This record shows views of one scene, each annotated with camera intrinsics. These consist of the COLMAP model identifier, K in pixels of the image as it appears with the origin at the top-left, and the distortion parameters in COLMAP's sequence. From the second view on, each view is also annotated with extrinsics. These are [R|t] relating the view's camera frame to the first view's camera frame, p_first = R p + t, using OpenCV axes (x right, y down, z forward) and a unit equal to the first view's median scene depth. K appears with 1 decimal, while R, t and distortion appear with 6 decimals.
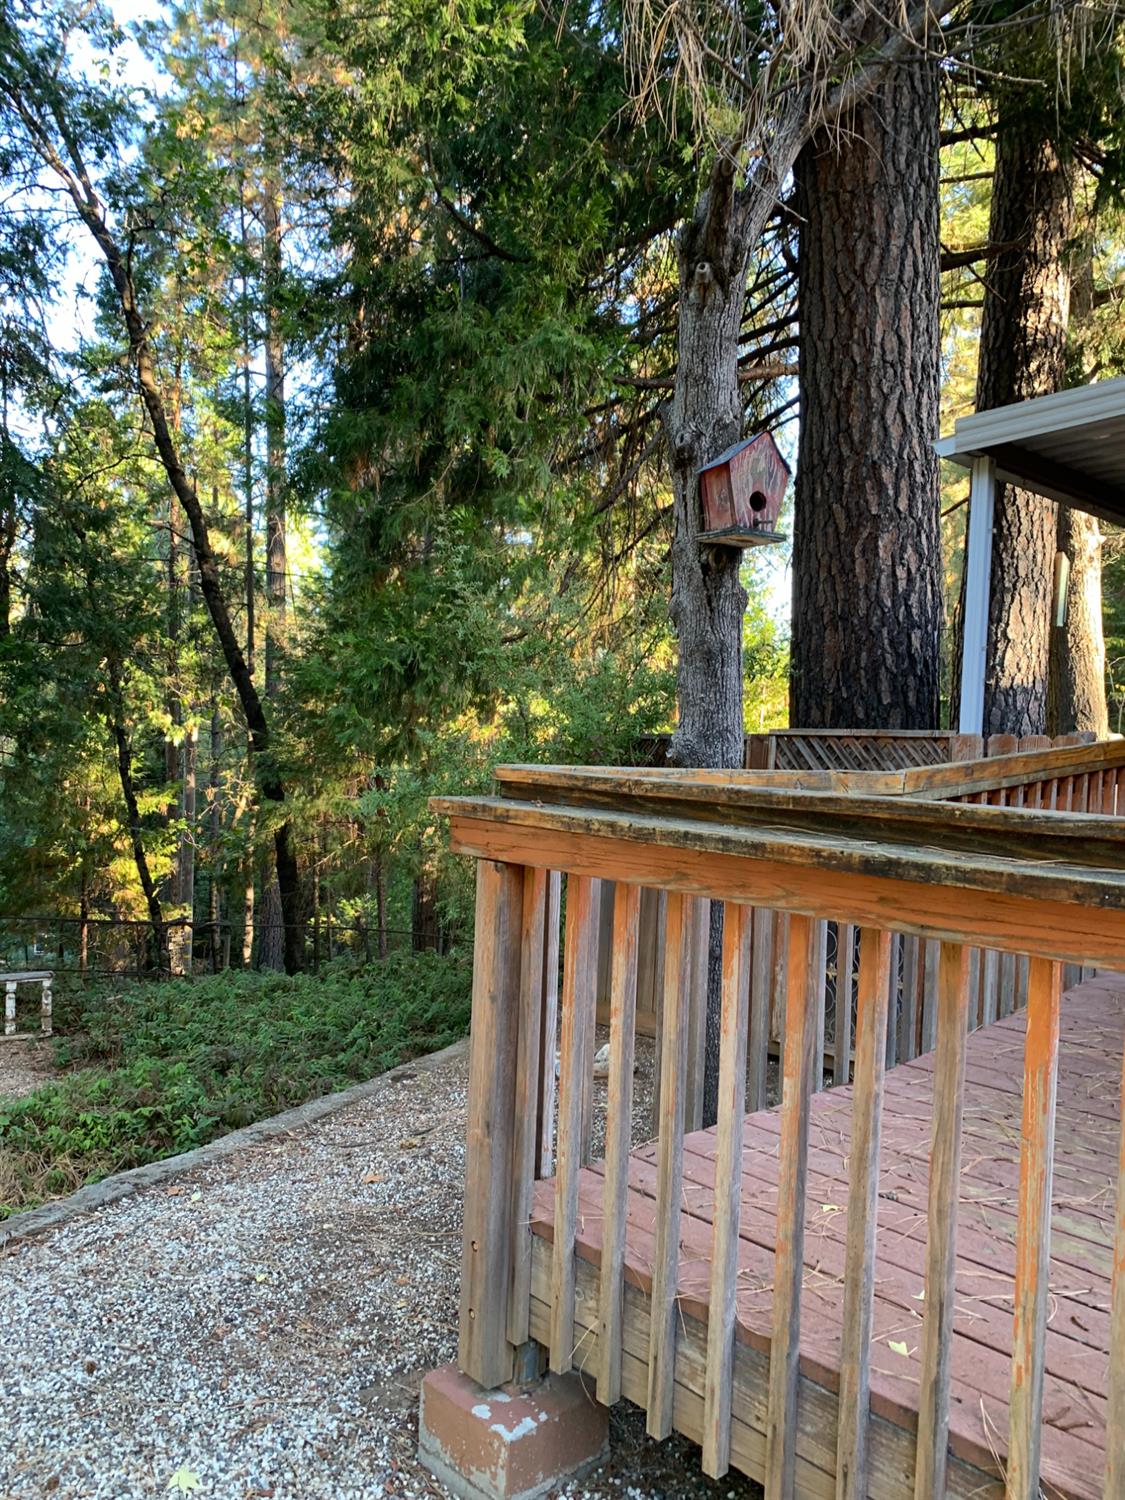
lens RADIAL K [[1143.5, 0, 555.2], [0, 1143.5, 781.5], [0, 0, 1]] dist [0.037784, -0.073556]
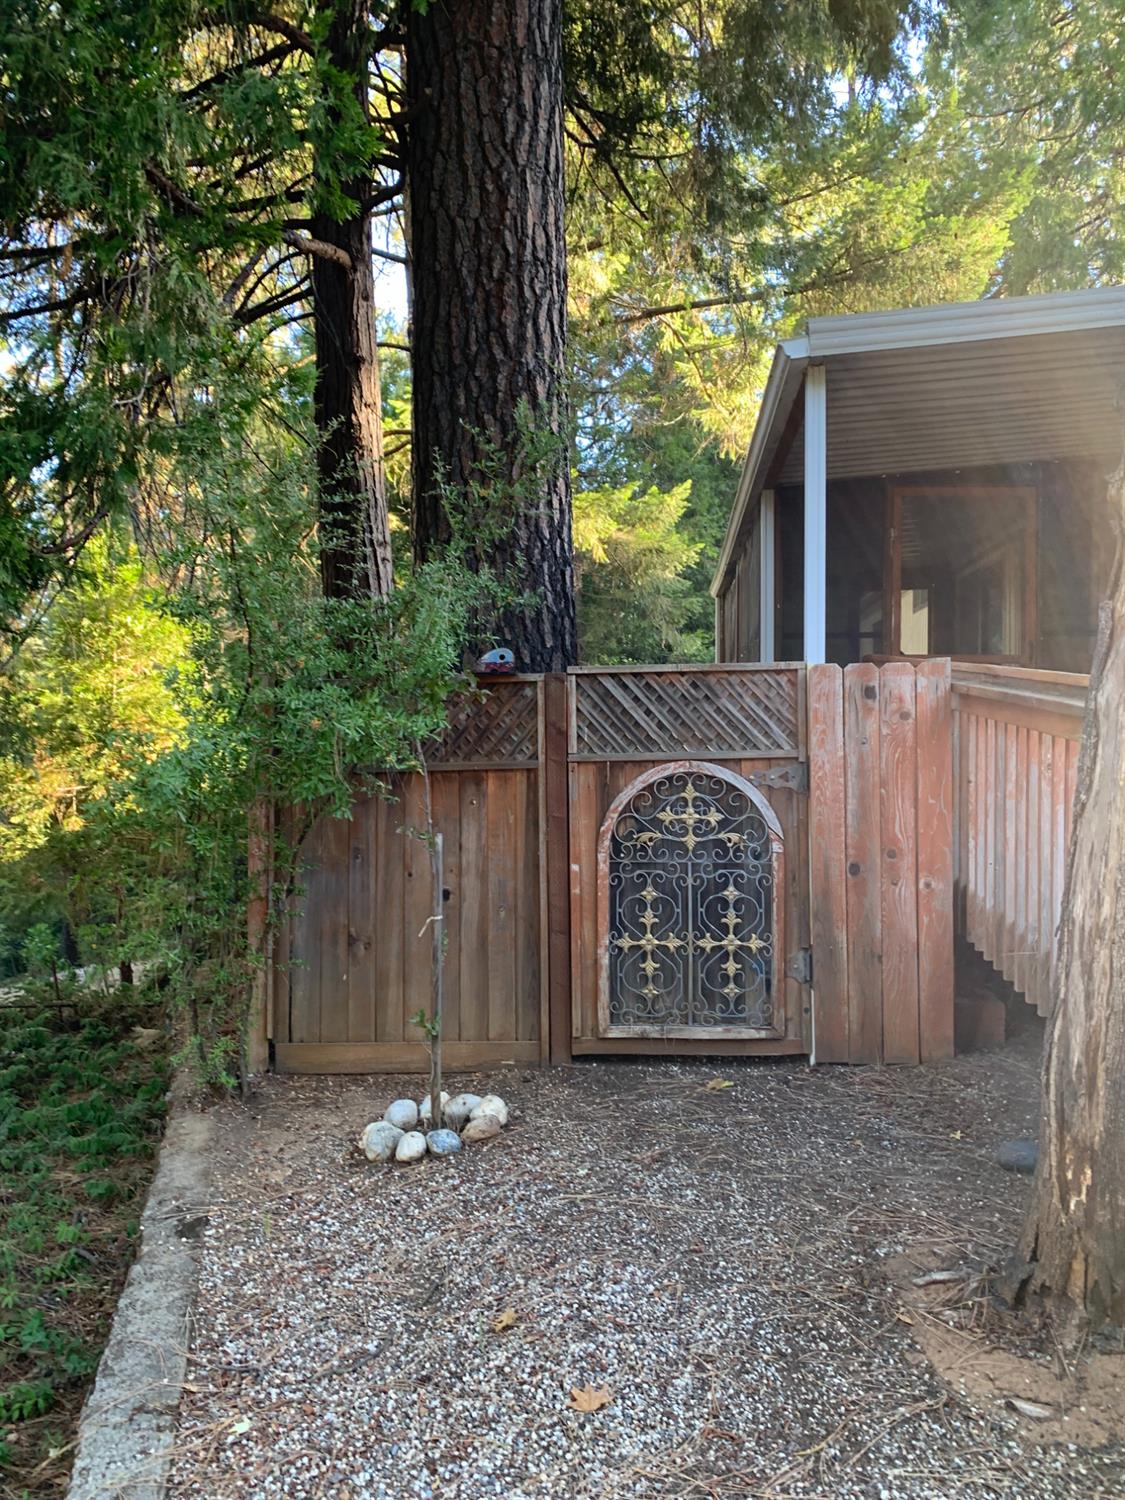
lens RADIAL K [[1143.5, 0, 555.2], [0, 1143.5, 781.5], [0, 0, 1]] dist [0.037784, -0.073556]
pose [[0.747299, -0.064993, 0.661302, -0.204244], [0.056977, 0.997807, 0.033679, 0.004705], [-0.662041, 0.012511, 0.749363, 0.217070]]
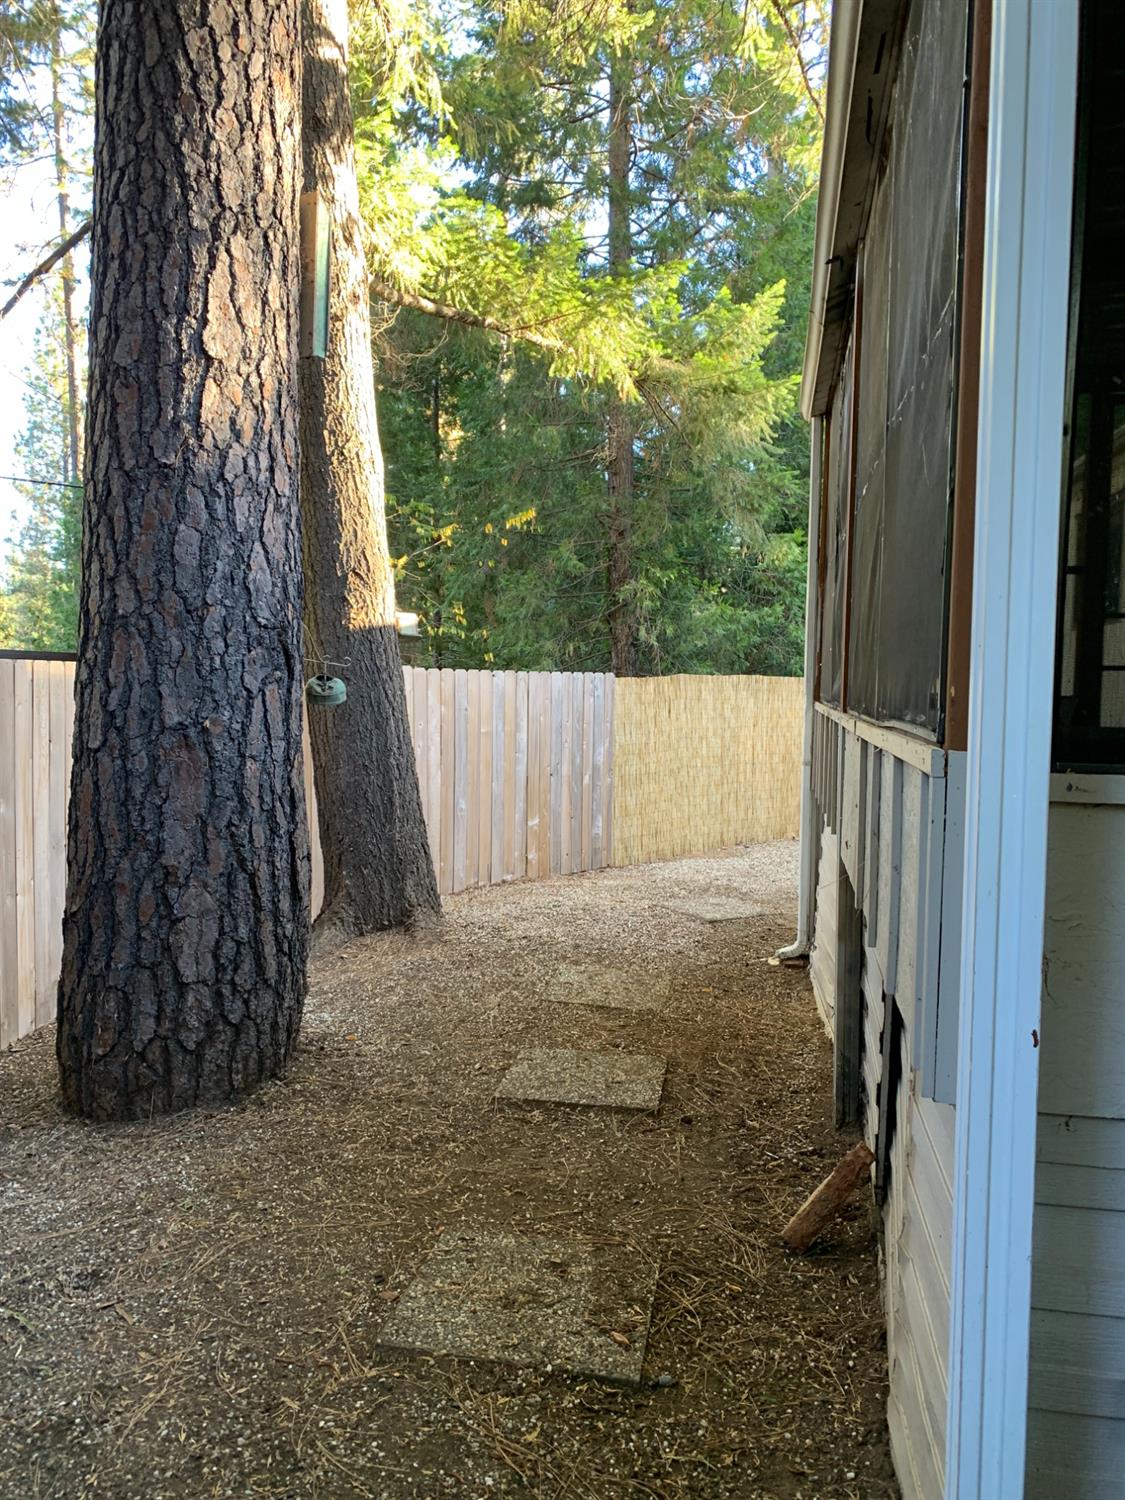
lens RADIAL K [[1144.5, 0, 562.5], [0, 1144.5, 750.0], [0, 0, 1]] dist [0.013804, -0.011549]
pose [[0.798134, -0.060046, 0.599480, 0.241479], [0.035079, 0.997965, 0.053257, -0.001121], [-0.601457, -0.021477, 0.798616, 0.592684]]
